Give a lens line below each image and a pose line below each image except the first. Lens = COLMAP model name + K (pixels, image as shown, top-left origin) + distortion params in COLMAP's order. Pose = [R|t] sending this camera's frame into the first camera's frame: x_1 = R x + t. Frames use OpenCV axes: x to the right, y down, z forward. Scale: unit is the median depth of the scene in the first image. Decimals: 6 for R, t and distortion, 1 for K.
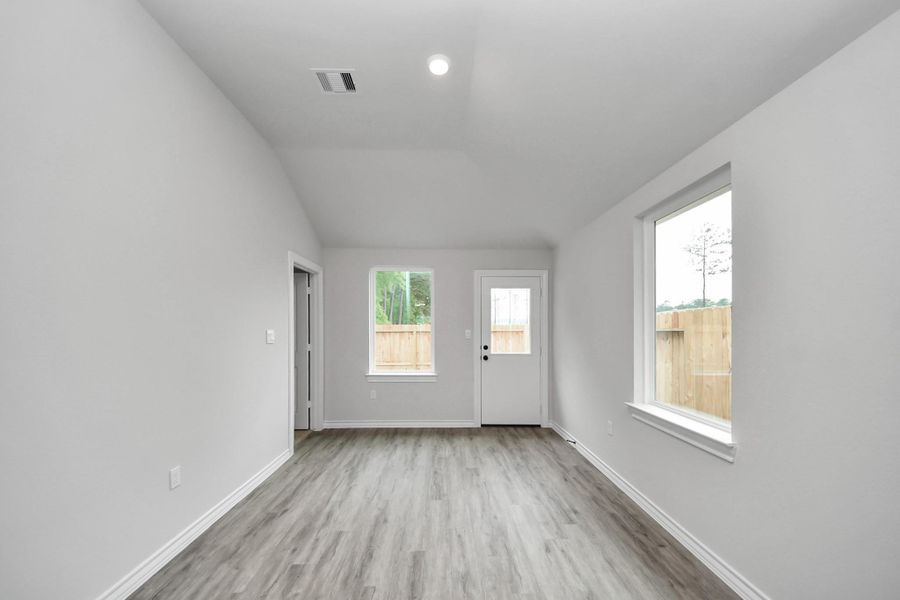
lens RADIAL K [[347.9, 0, 439.5], [0, 347.9, 318.9], [0, 0, 1]] dist [0.034757, -0.000204]
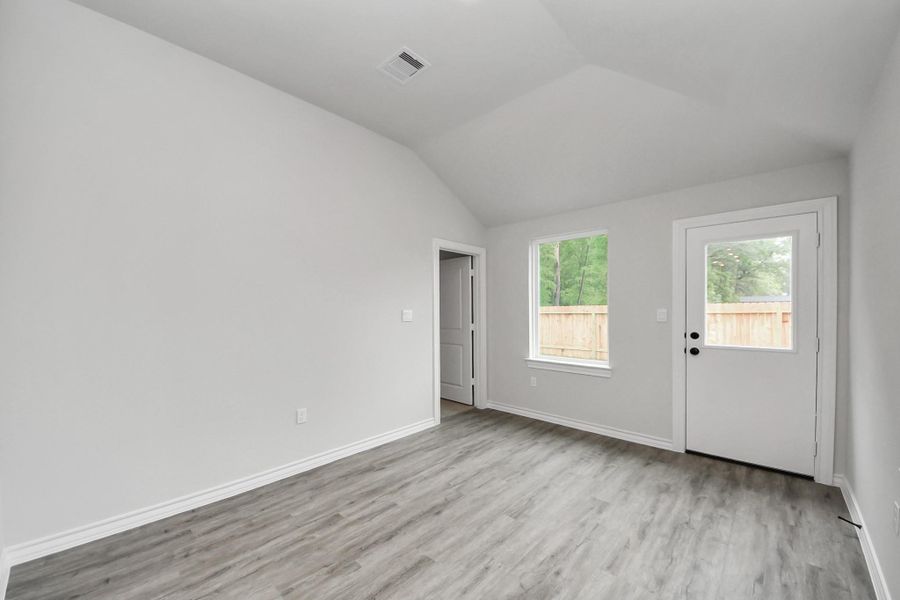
lens RADIAL K [[347.0, 0, 432.1], [0, 347.0, 313.0], [0, 0, 1]] dist [0.073594, -0.038781]
pose [[0.714656, -0.001013, -0.699476, 0.307113], [0.023649, 0.999462, 0.022714, 0.015293], [0.699077, -0.032774, 0.714295, 0.213393]]
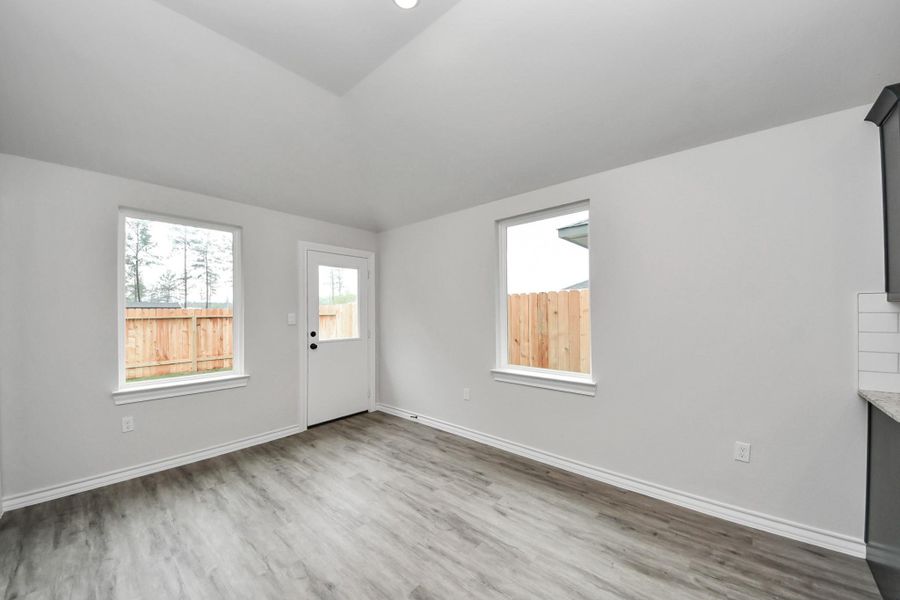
lens RADIAL K [[338.6, 0, 455.8], [0, 338.6, 300.0], [0, 0, 1]] dist [0.062188, -0.031872]
pose [[0.664851, 0.017648, 0.746768, -0.321762], [-0.008869, 0.999837, -0.015733, 0.010980], [-0.746924, 0.003837, 0.664899, 0.223458]]
